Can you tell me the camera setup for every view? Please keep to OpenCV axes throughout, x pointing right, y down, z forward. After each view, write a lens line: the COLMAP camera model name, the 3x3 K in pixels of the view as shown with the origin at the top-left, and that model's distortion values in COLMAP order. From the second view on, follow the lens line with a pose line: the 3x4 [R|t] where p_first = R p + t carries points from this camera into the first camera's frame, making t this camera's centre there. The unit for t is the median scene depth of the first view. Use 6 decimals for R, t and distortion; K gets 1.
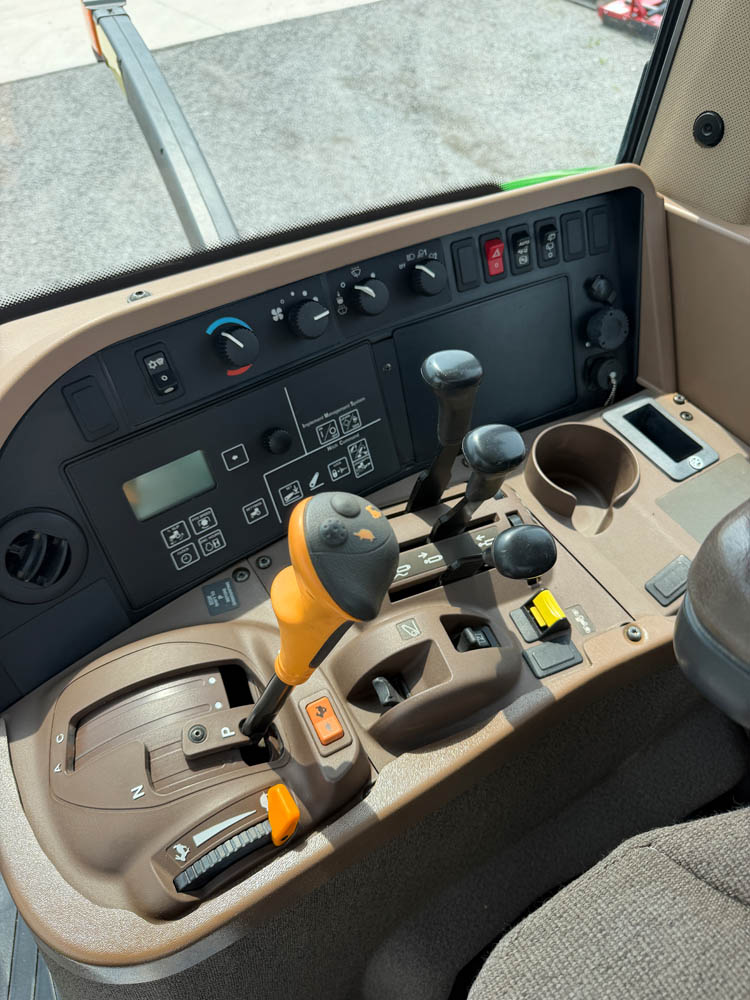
lens RADIAL K [[707.1, 0, 378.9], [0, 707.1, 497.1], [0, 0, 1]] dist [0.023642, -0.038612]
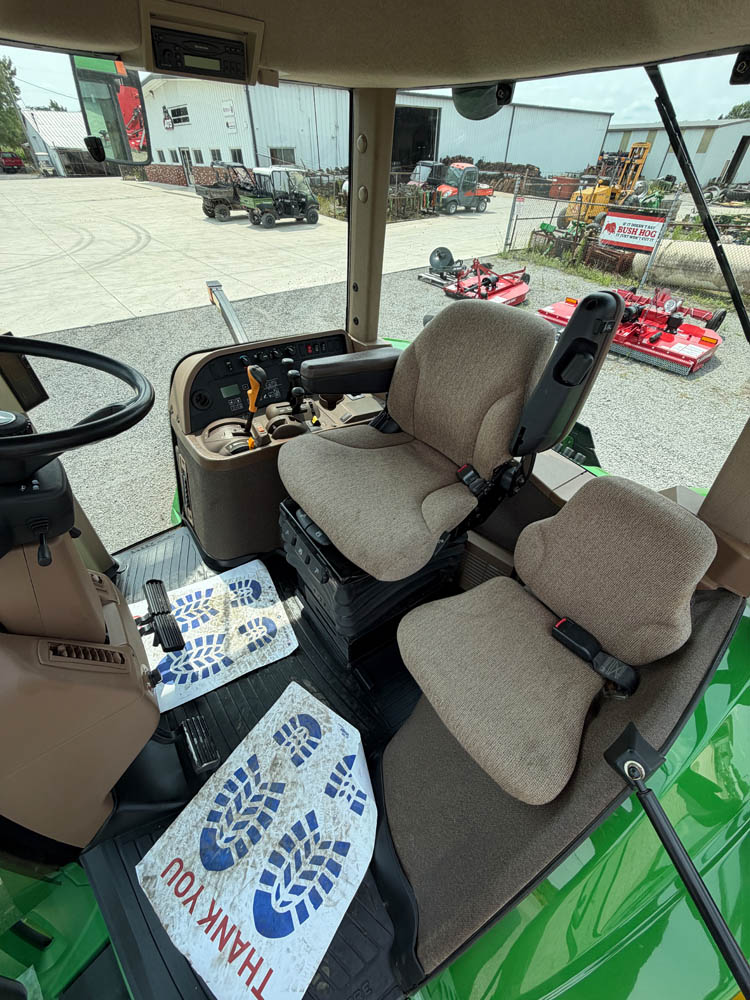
lens RADIAL K [[395.8, 0, 375.0], [0, 395.8, 500.0], [0, 0, 1]] dist [0.001944, -0.000206]
pose [[0.998560, -0.002984, 0.053565, 0.426601], [0.008542, 0.994557, -0.103843, 0.822999], [-0.052964, 0.104151, 0.993150, -1.303099]]
